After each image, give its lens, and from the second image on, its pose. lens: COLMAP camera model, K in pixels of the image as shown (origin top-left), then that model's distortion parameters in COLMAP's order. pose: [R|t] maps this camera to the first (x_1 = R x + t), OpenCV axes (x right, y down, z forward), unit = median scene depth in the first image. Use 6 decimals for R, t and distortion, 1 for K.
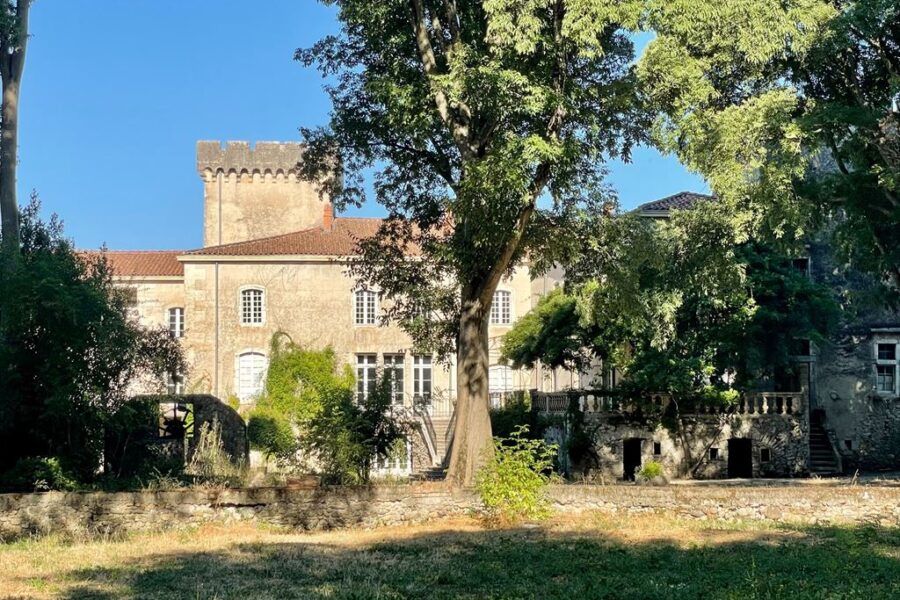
lens RADIAL K [[1672.9, 0, 456.3], [0, 1672.9, 308.8], [0, 0, 1]] dist [0.154365, 0.000000]
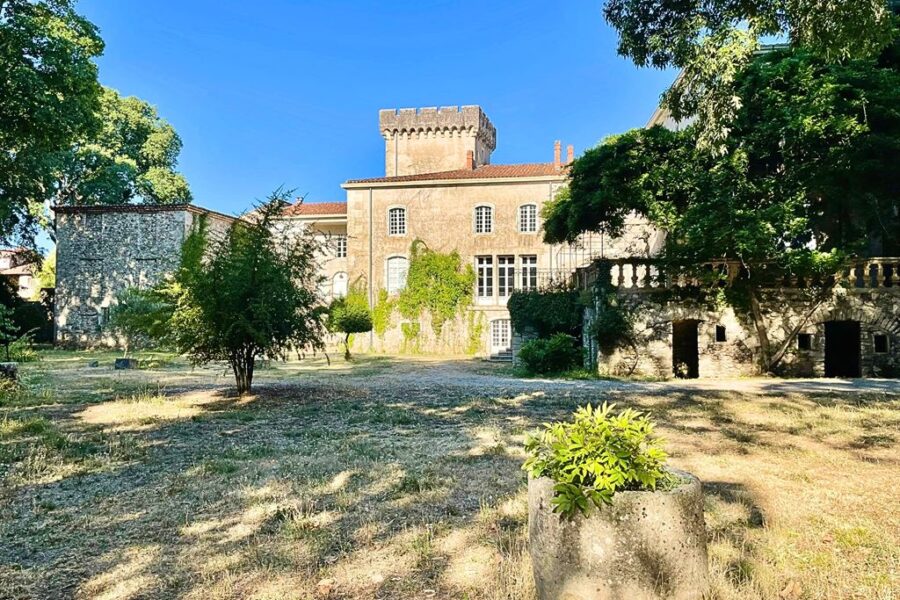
lens RADIAL K [[685.4, 0, 470.8], [0, 685.4, 298.1], [0, 0, 1]] dist [0.080419, -0.011203]
pose [[0.969635, -0.006906, -0.244460, 0.063886], [0.016413, 0.999185, 0.036875, 0.039598], [0.244006, -0.039767, 0.968958, 0.493219]]
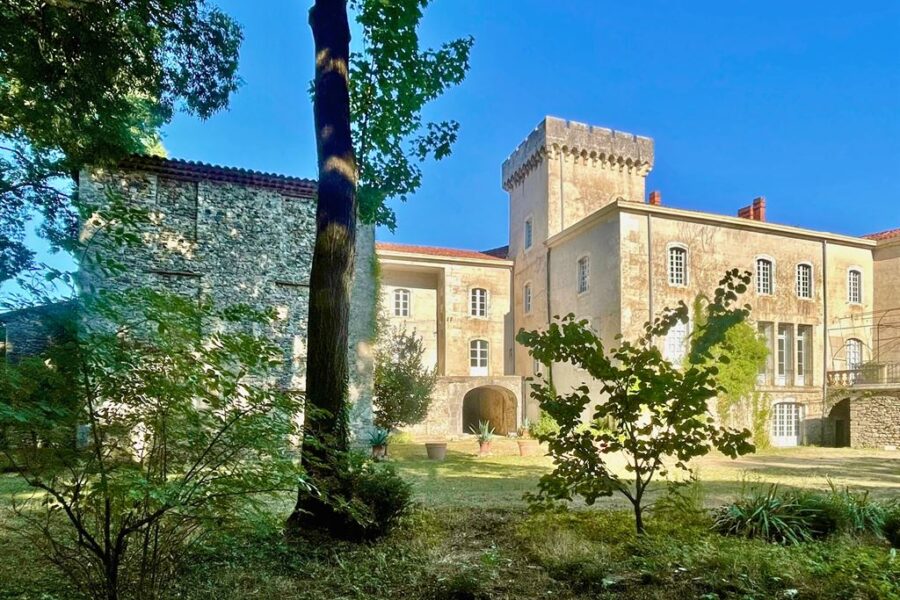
lens RADIAL K [[598.6, 0, 473.1], [0, 598.6, 397.7], [0, 0, 1]] dist [0.007142, -0.006101]
pose [[0.952763, 0.005980, 0.303657, -0.331557], [-0.024687, 0.998023, 0.057805, 0.055657], [-0.302711, -0.062570, 0.951026, 0.710570]]
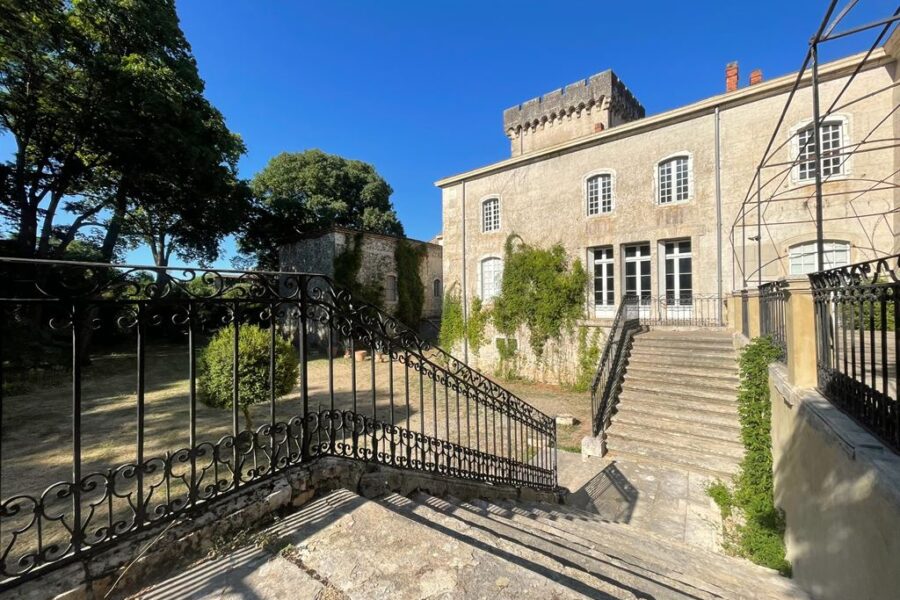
lens RADIAL K [[357.0, 0, 456.1], [0, 357.0, 299.8], [0, 0, 1]] dist [0.000412, 0.001592]
pose [[0.711663, -0.010377, -0.702445, 0.023484], [0.061777, 0.996942, 0.047860, 0.040847], [0.699800, -0.077455, 0.710127, 0.815682]]
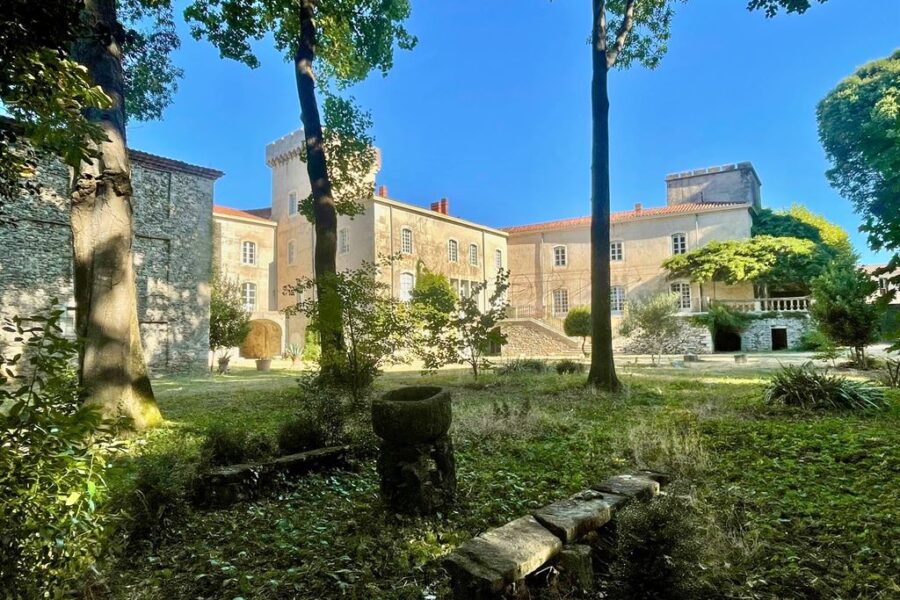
lens RADIAL K [[515.1, 0, 450.7], [0, 515.1, 300.7], [0, 0, 1]] dist [-0.006011, -0.000563]
pose [[0.677064, 0.042750, 0.734681, -0.417456], [-0.041299, 0.998945, -0.020068, 0.057186], [-0.734764, -0.016754, 0.678115, 0.671940]]
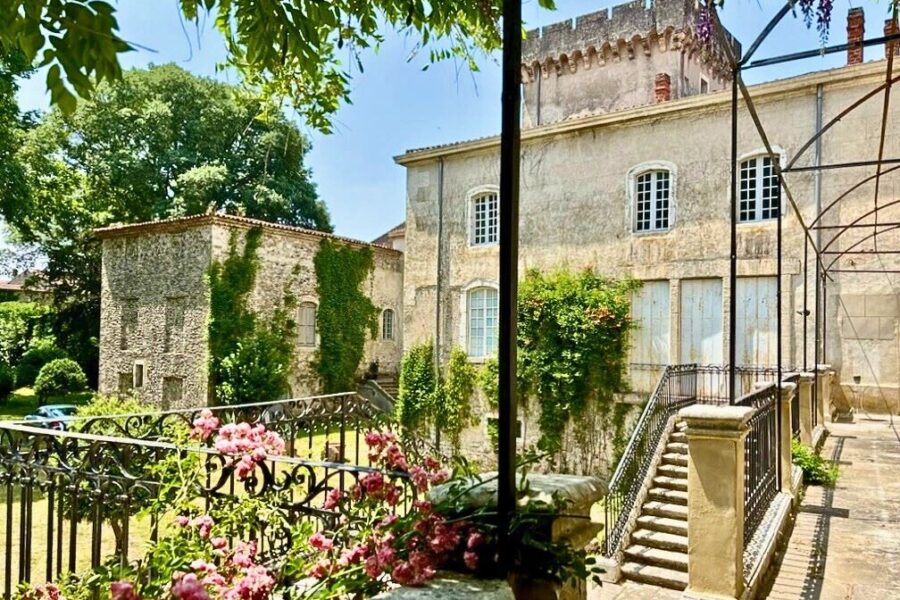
lens RADIAL K [[658.1, 0, 478.6], [0, 658.1, 343.7], [0, 0, 1]] dist [0.012291, -0.011246]
pose [[0.773451, 0.017926, -0.633603, 0.042919], [0.028868, 0.997567, 0.063462, 0.031898], [0.633199, -0.067376, 0.771051, 0.792974]]
